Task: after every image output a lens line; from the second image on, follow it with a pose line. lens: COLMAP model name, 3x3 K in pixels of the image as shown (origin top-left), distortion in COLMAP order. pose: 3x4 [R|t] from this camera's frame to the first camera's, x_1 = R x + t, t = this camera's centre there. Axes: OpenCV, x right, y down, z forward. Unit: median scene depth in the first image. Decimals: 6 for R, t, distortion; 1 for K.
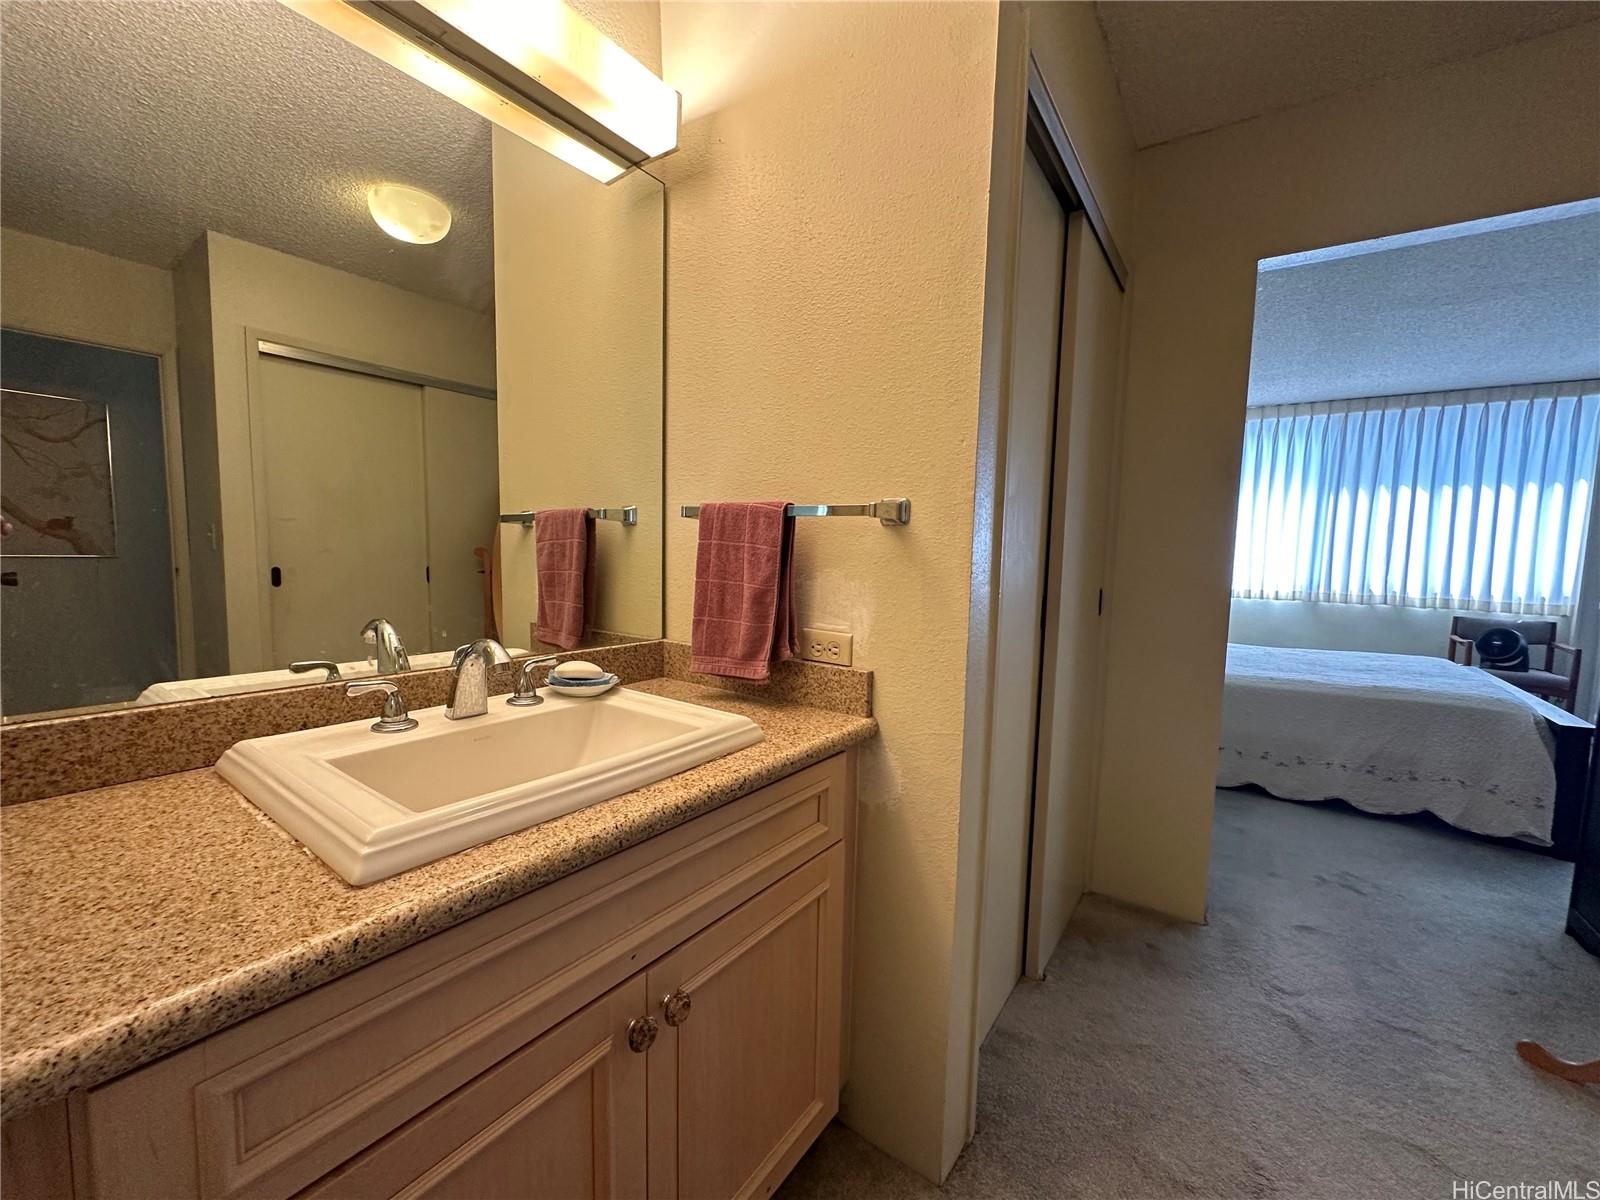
lens RADIAL K [[647.3, 0, 804.7], [0, 647.3, 603.2], [0, 0, 1]] dist [-0.003779, 0.001014]
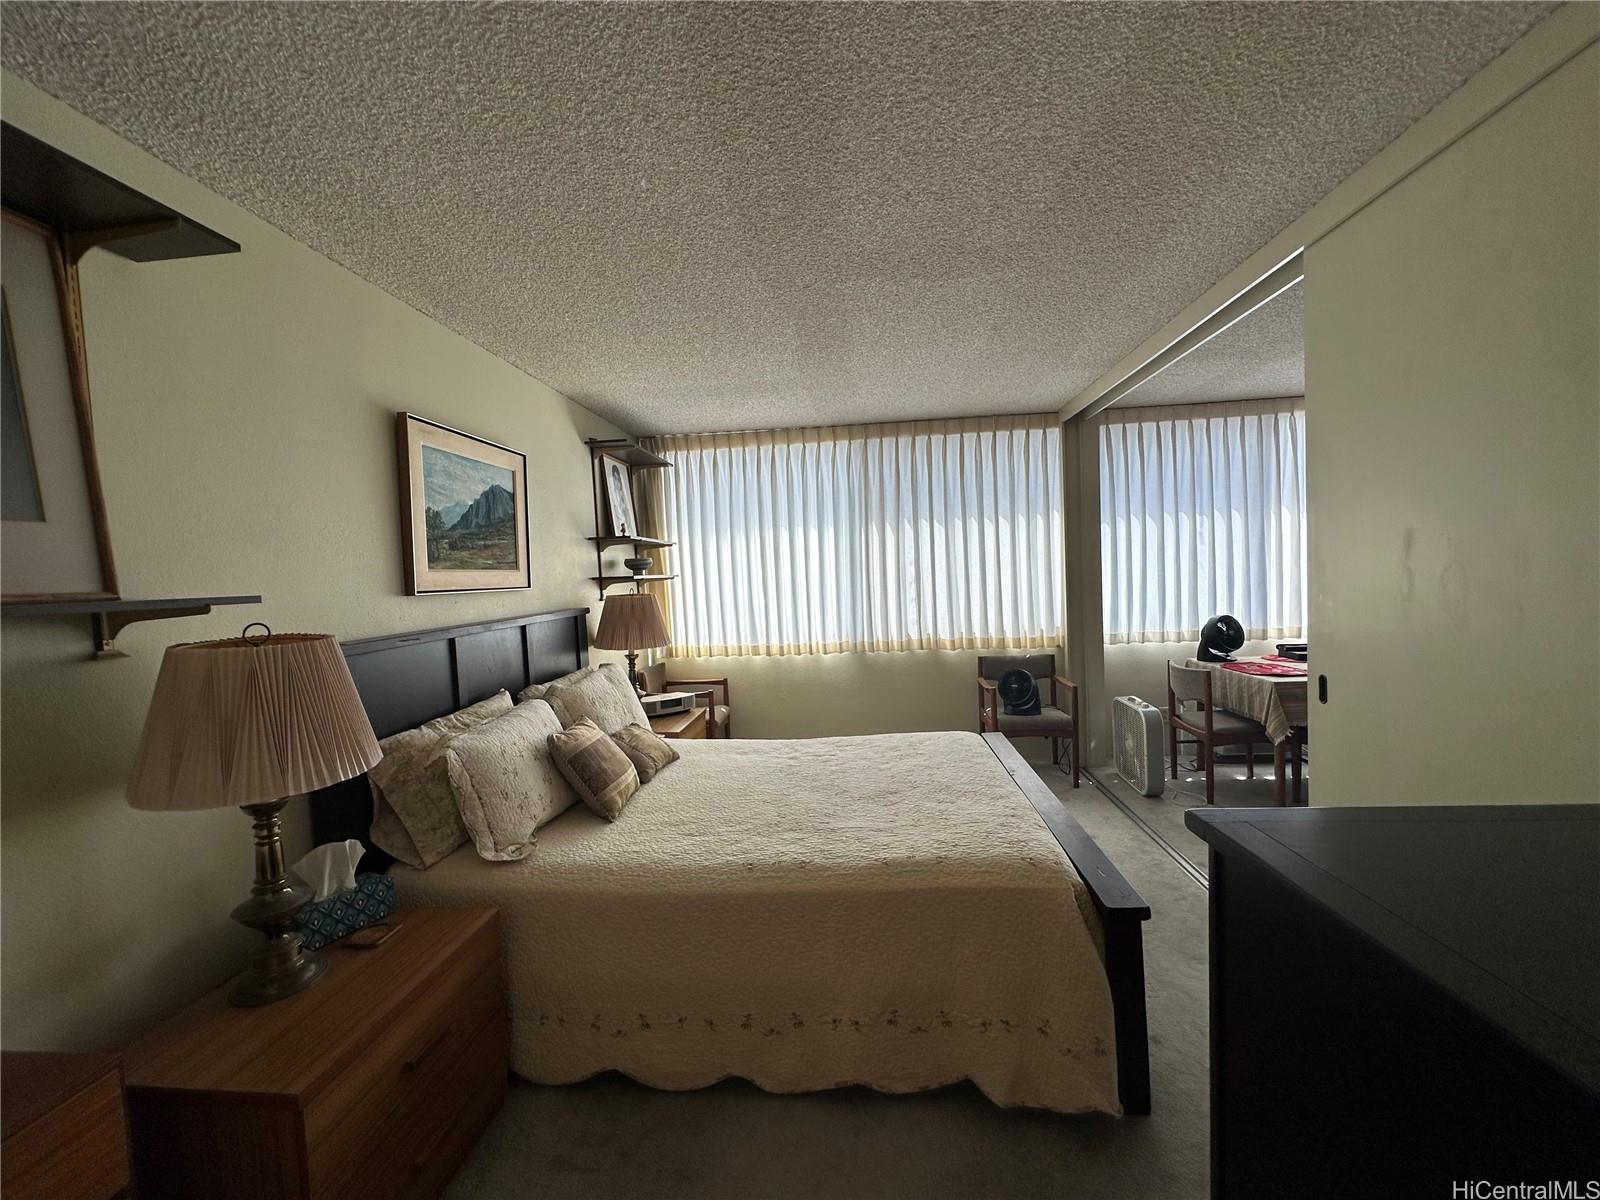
lens RADIAL K [[647.3, 0, 813.7], [0, 647.3, 606.3], [0, 0, 1]] dist [-0.003779, 0.001014]
pose [[0.858296, -0.087506, 0.505639, 0.342729], [0.108992, 0.993958, -0.012993, -0.069136], [-0.501447, 0.066262, 0.862647, 0.314239]]
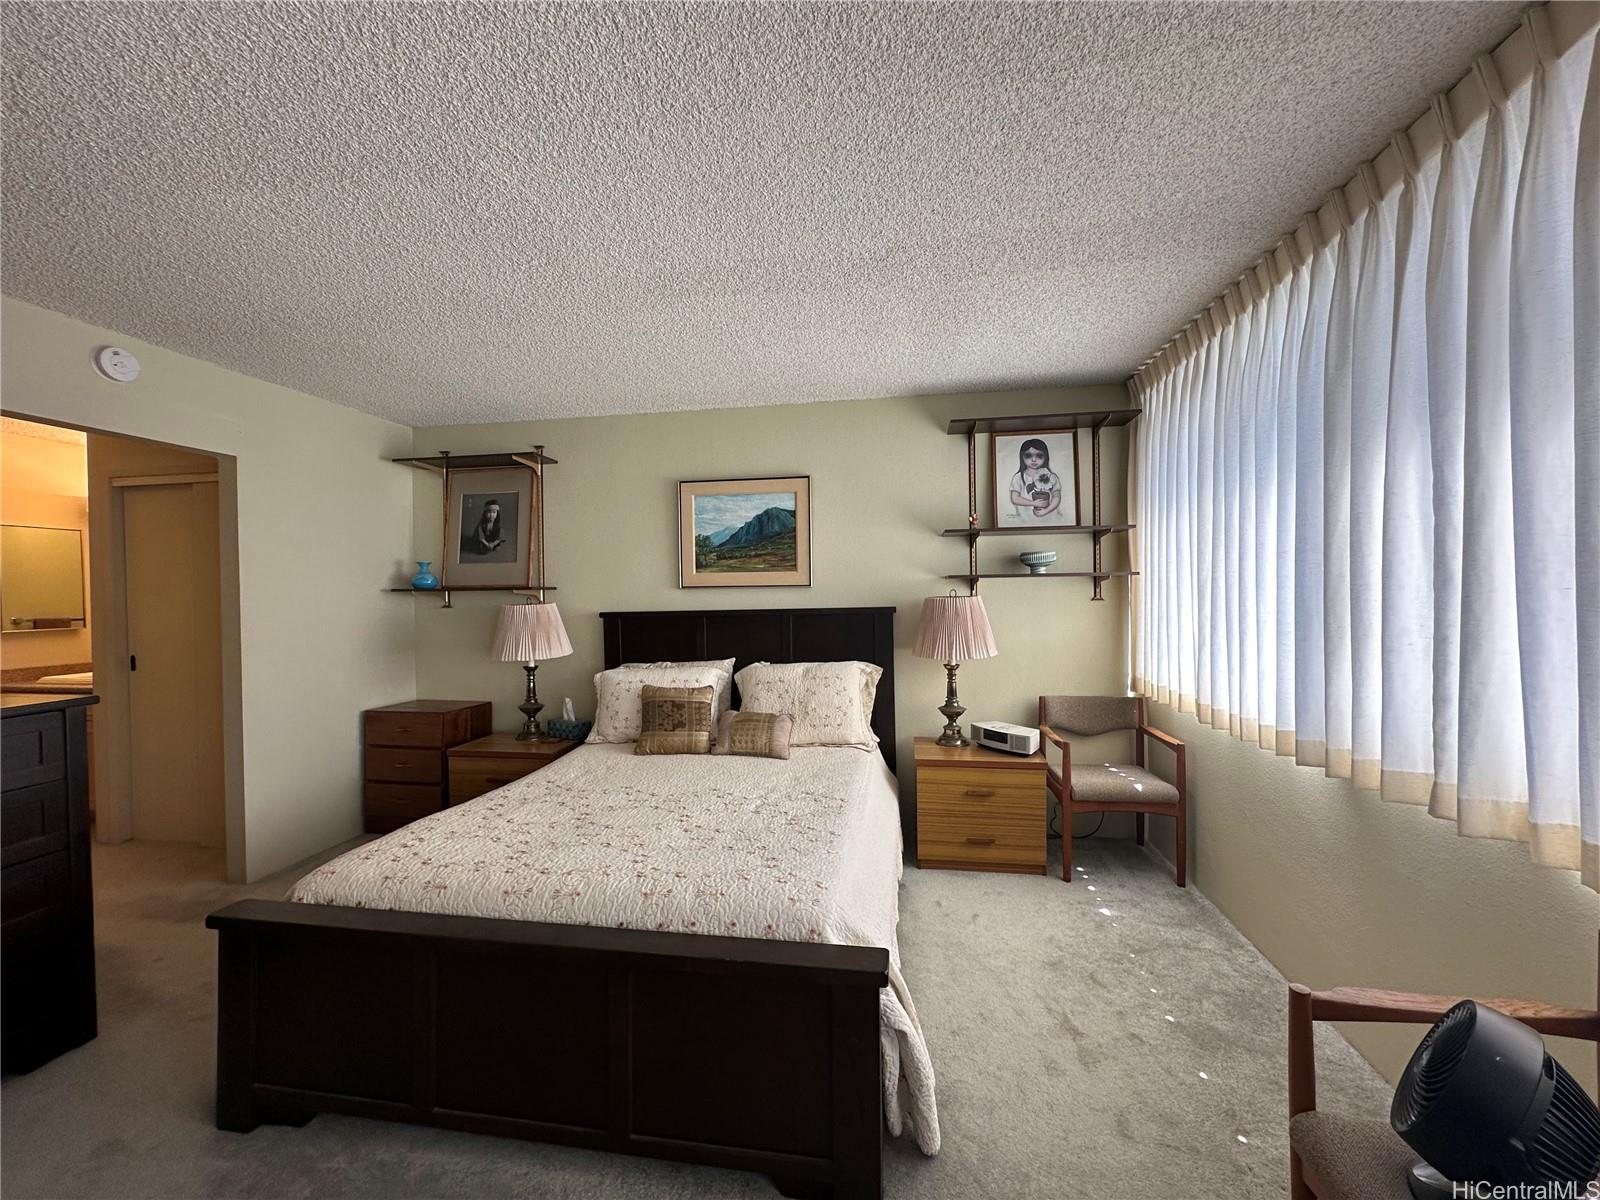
lens RADIAL K [[647.3, 0, 797.4], [0, 647.3, 601.8], [0, 0, 1]] dist [-0.003779, 0.001014]
pose [[0.448359, -0.015955, -0.893711, 1.139859], [-0.044557, 0.998199, -0.040174, -0.073617], [0.892742, 0.057834, 0.446841, 0.651811]]
